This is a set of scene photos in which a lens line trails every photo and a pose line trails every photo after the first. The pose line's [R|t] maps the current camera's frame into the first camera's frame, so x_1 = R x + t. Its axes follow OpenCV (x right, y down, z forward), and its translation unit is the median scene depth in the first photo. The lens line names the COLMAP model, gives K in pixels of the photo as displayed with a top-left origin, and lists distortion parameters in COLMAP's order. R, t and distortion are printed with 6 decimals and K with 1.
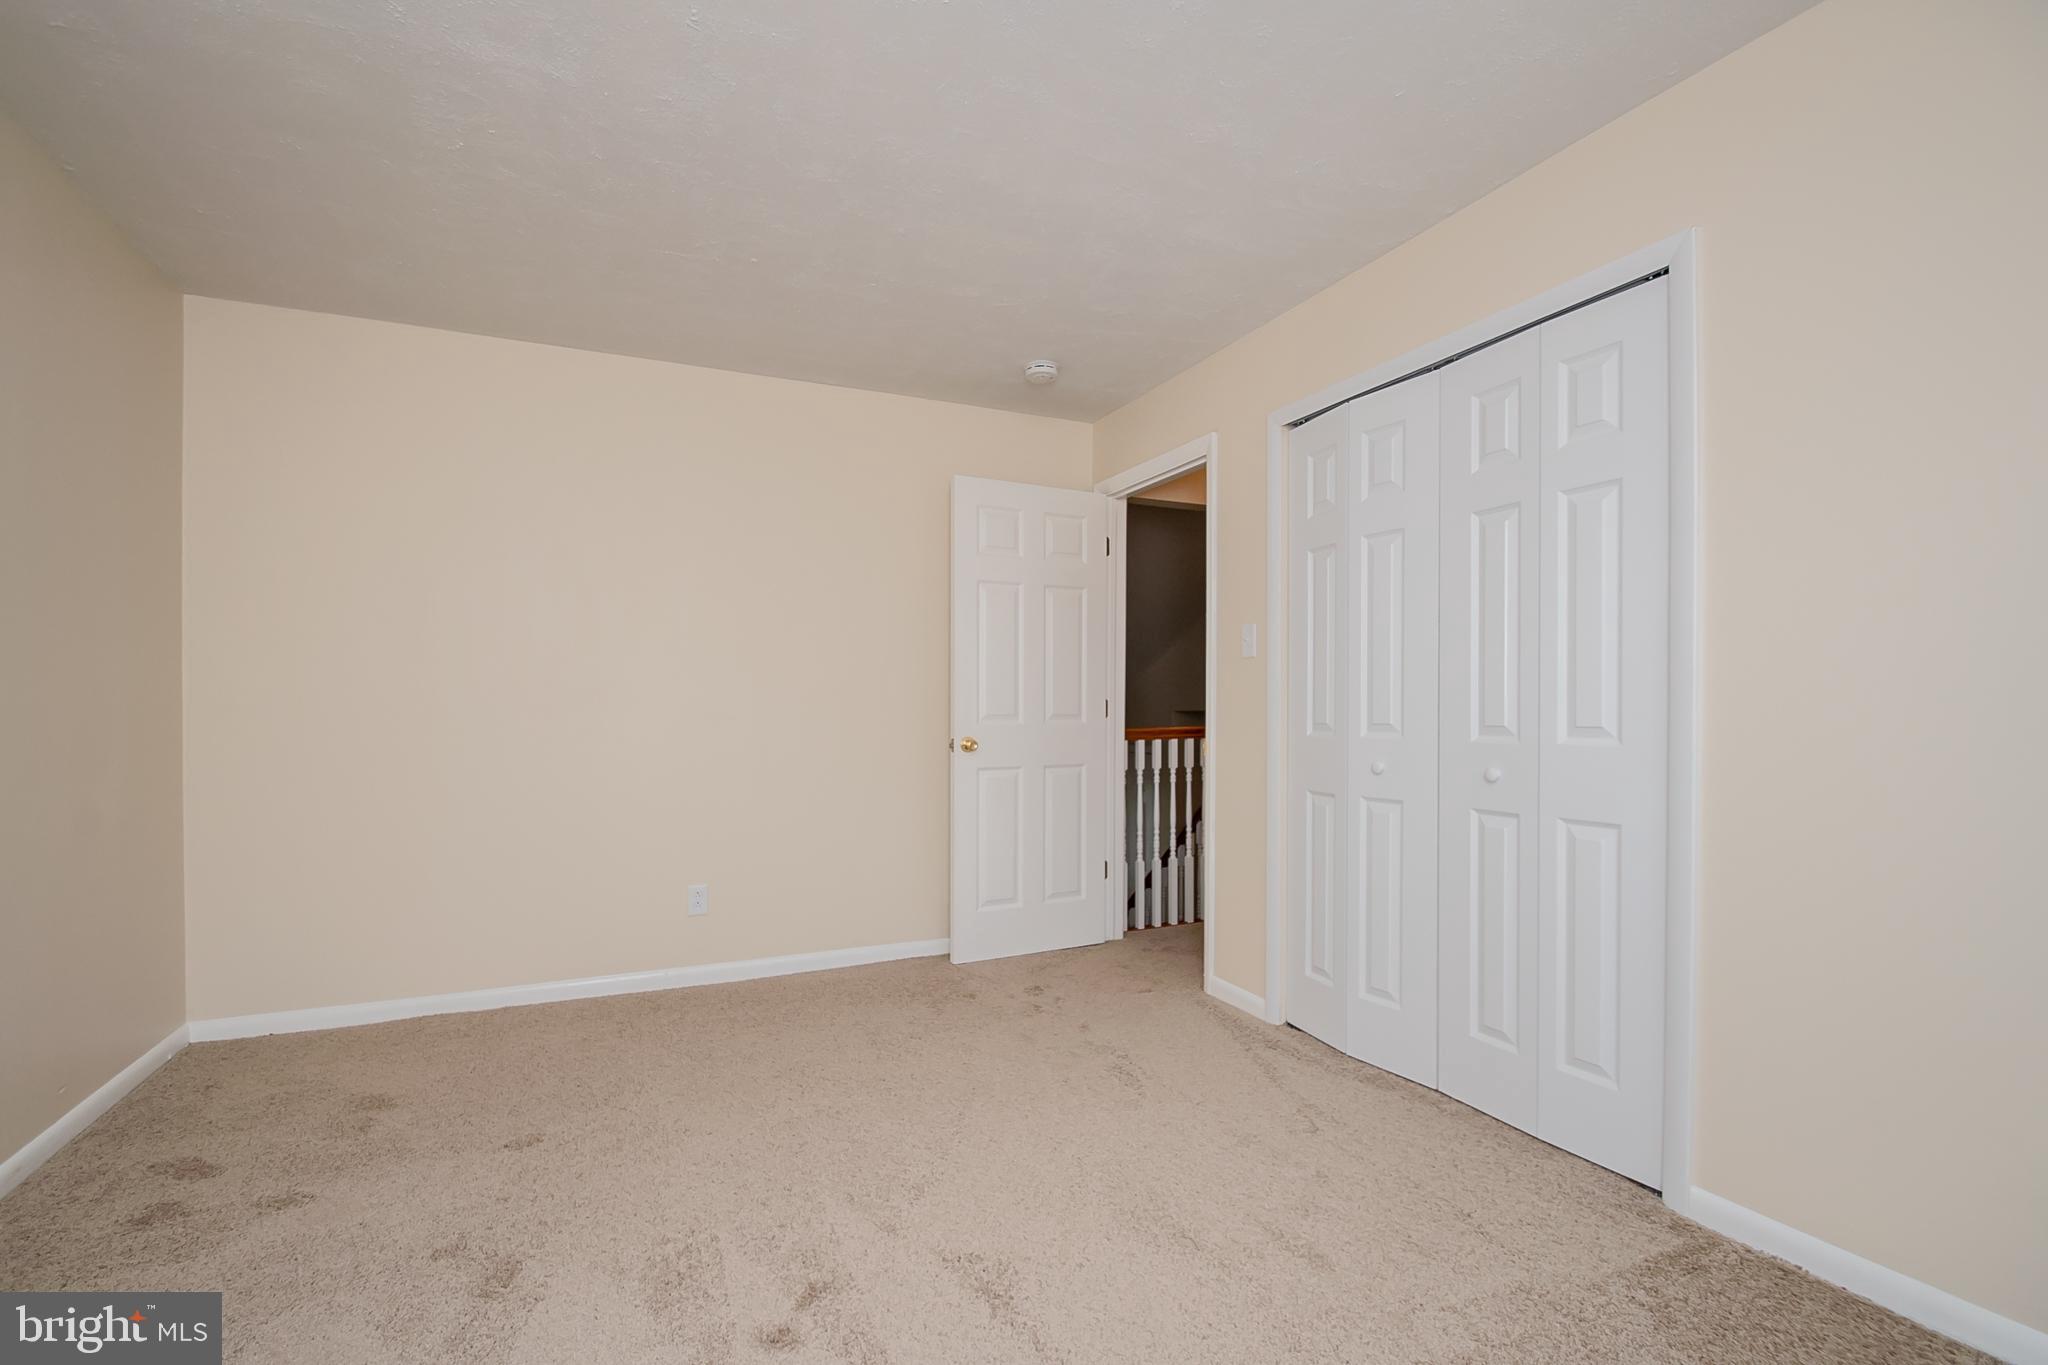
lens RADIAL K [[916.6, 0, 1023.8], [0, 916.6, 714.1], [0, 0, 1]] dist [0.013105, -0.014013]
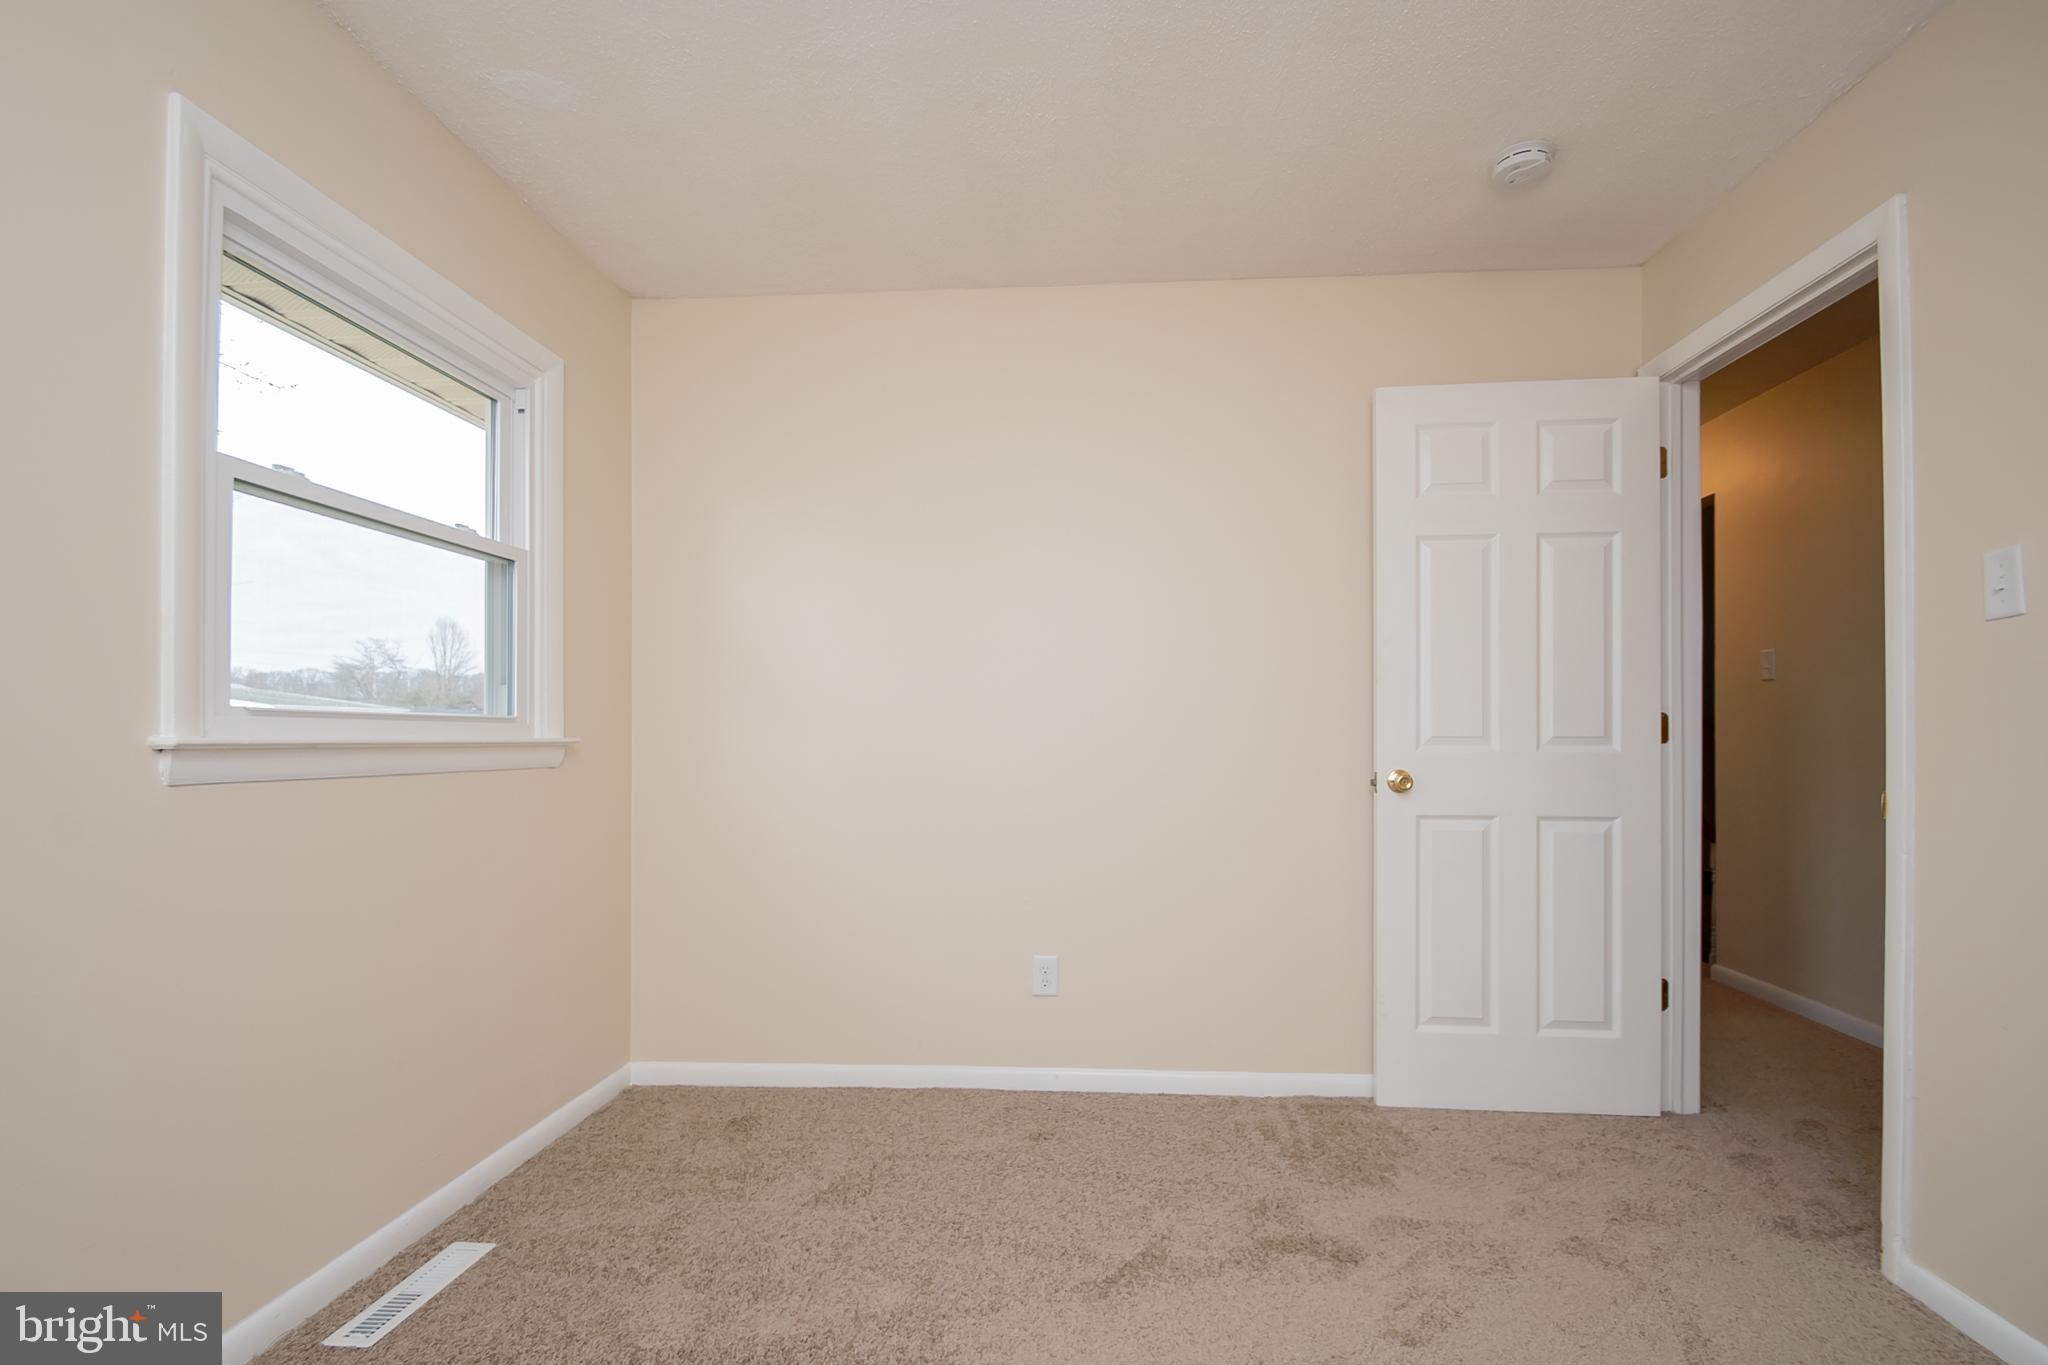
lens RADIAL K [[916.6, 0, 1023.8], [0, 916.6, 714.1], [0, 0, 1]] dist [0.013105, -0.014013]
pose [[0.853975, -0.003865, -0.520299, 0.050612], [-0.006249, 0.999824, -0.017683, -0.001890], [0.520276, 0.018353, 0.853801, 0.292969]]
